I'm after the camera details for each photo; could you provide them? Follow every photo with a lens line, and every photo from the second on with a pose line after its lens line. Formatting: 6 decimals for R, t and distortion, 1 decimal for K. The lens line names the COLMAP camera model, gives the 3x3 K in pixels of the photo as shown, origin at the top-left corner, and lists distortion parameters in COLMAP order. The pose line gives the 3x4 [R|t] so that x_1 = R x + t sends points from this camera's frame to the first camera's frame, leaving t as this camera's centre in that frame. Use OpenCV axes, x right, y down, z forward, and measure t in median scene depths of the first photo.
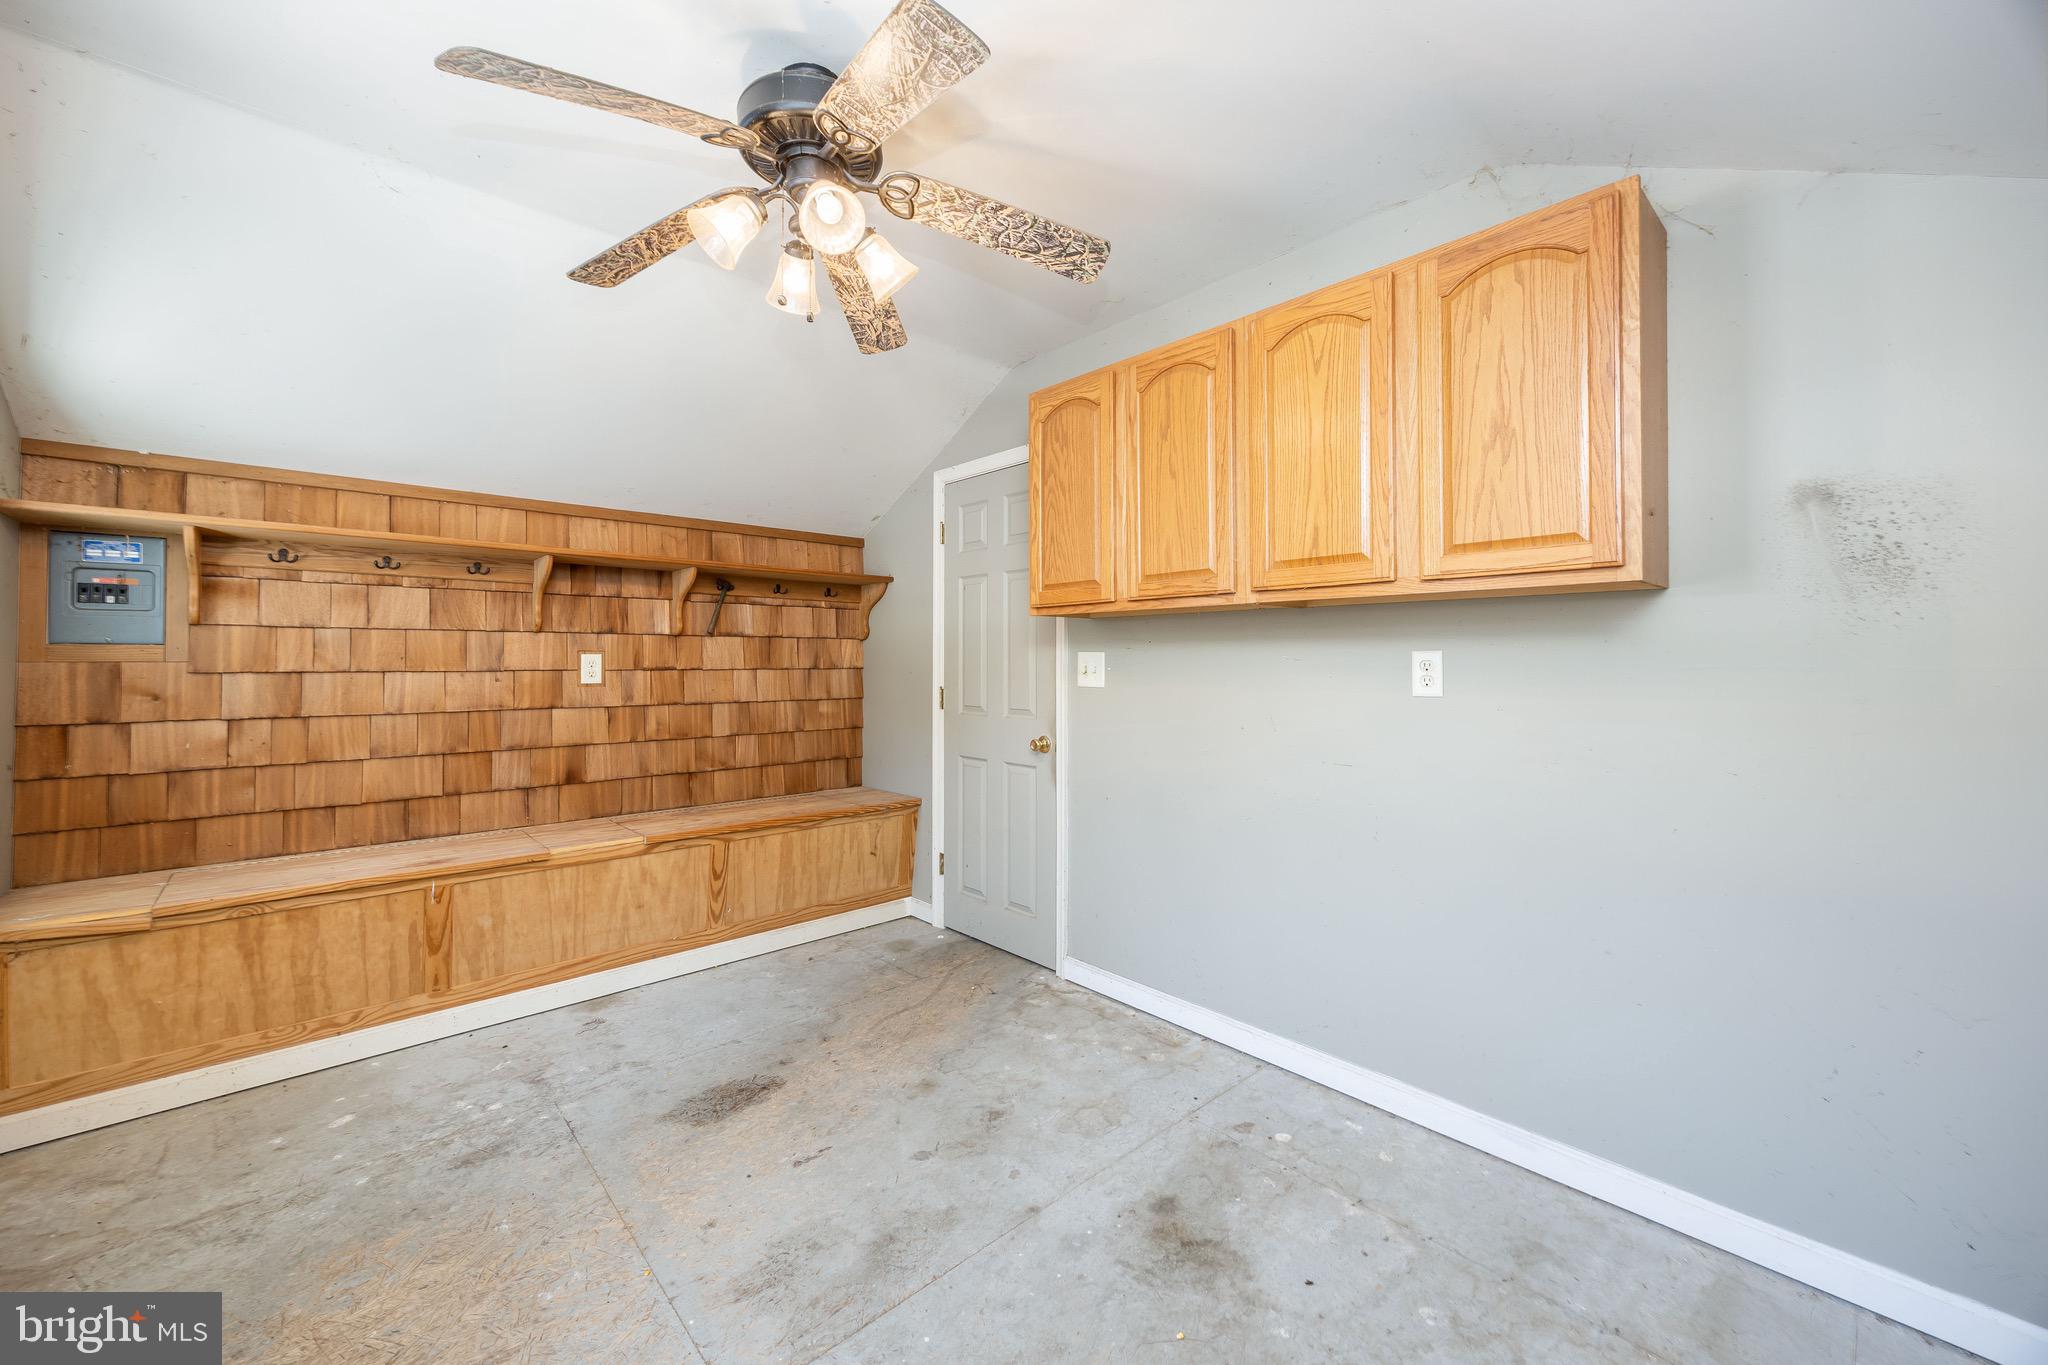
lens RADIAL K [[799.3, 0, 1022.9], [0, 799.3, 659.5], [0, 0, 1]] dist [-0.002047, -0.000259]
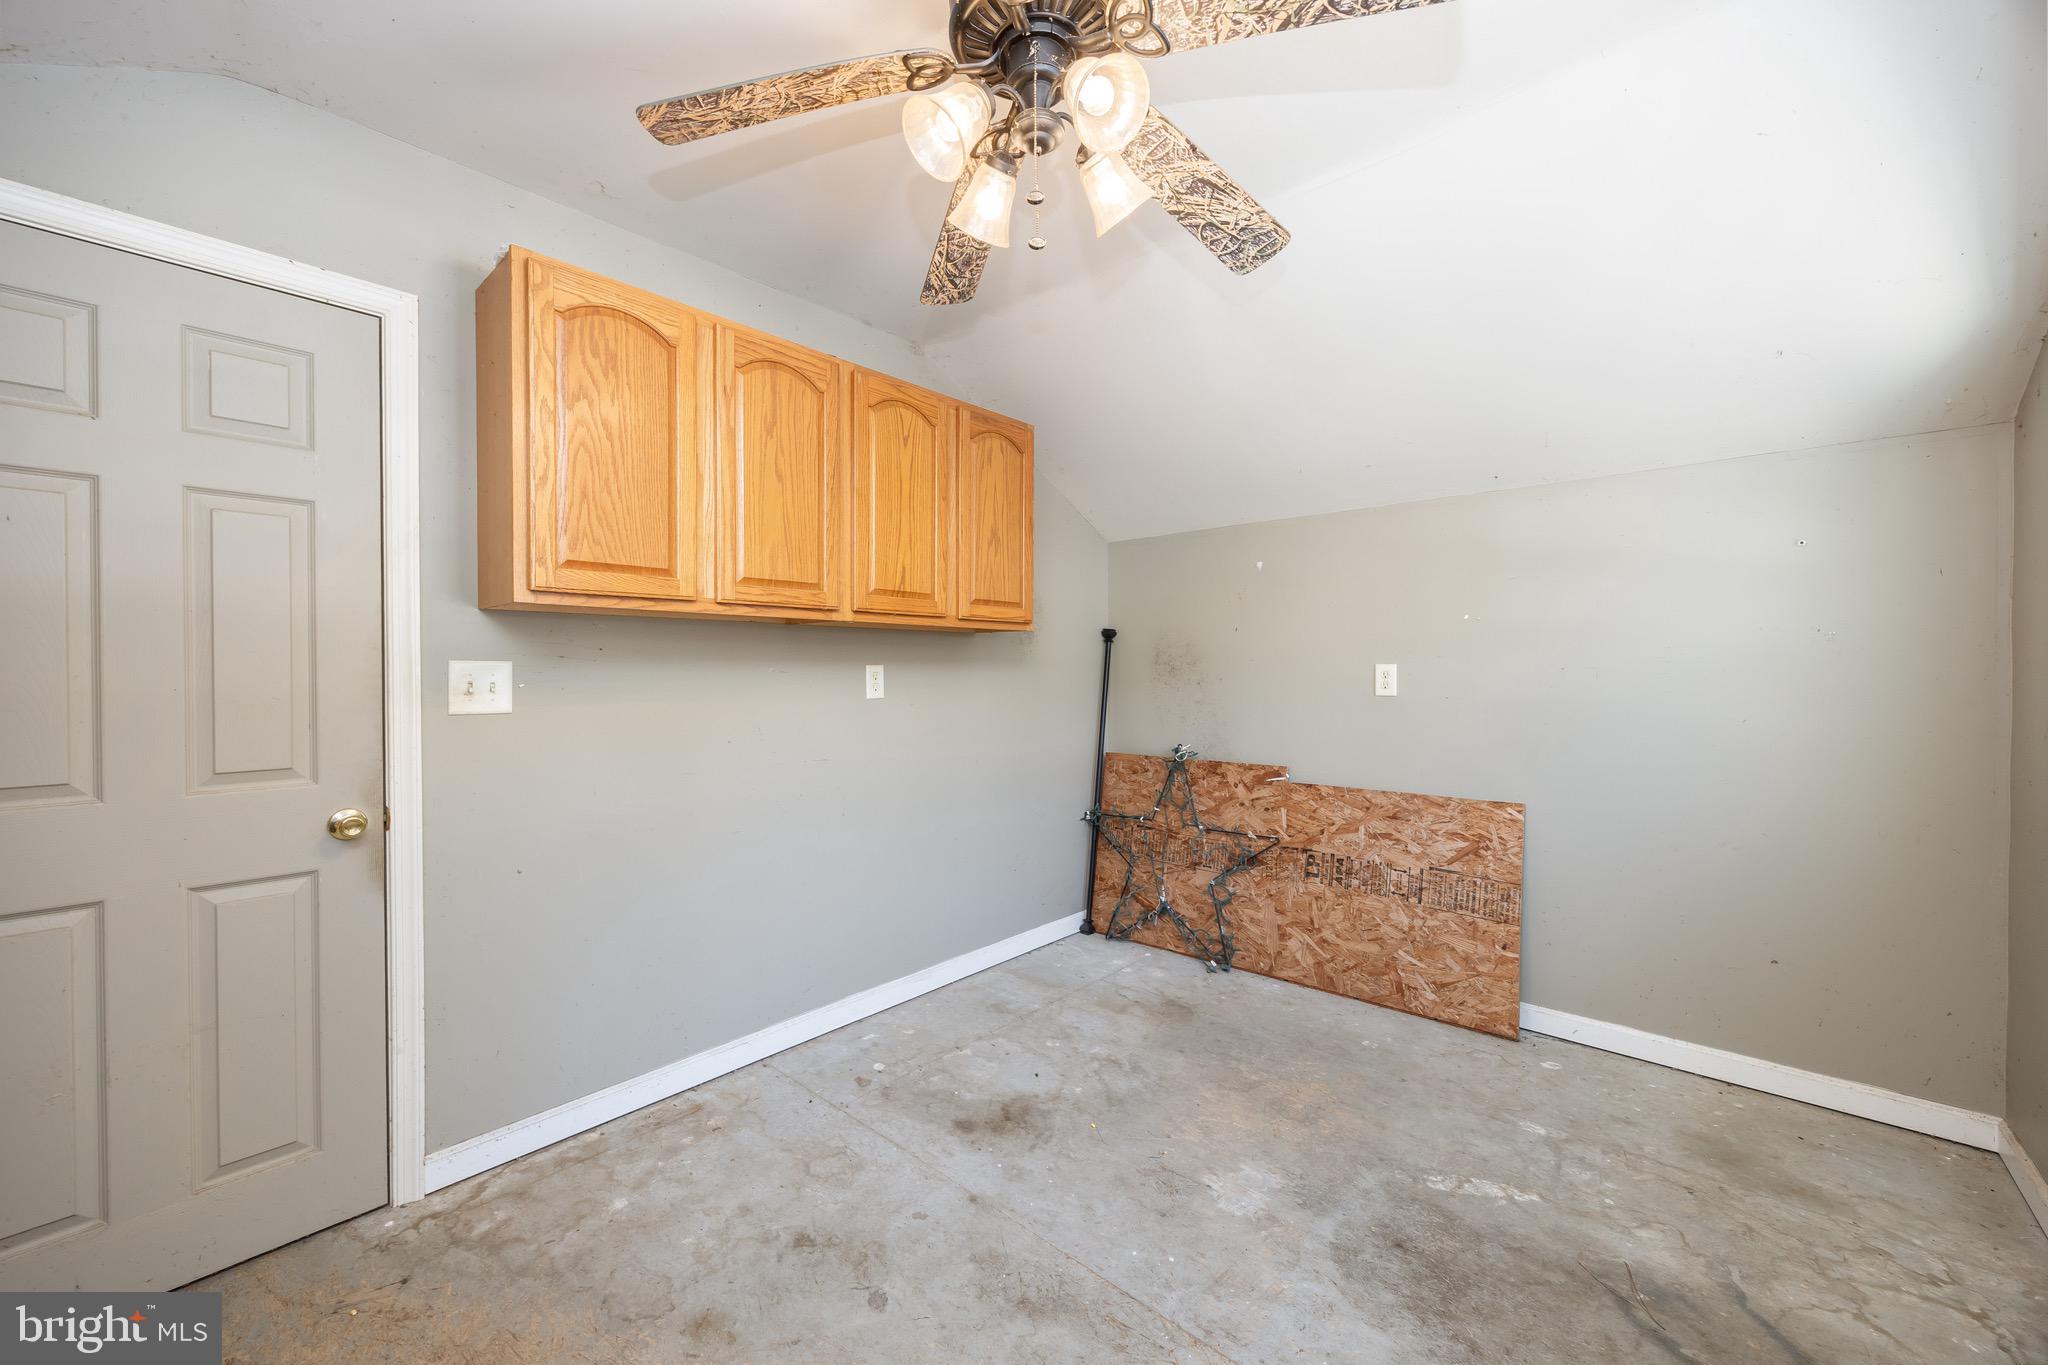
lens RADIAL K [[784.0, 0, 1027.7], [0, 784.0, 686.3], [0, 0, 1]] dist [-0.000611, -0.000023]
pose [[-0.102981, -0.019258, 0.994497, -0.824618], [0.002004, 0.999807, 0.019568, 0.000040], [-0.994681, 0.004008, -0.102922, 0.852695]]
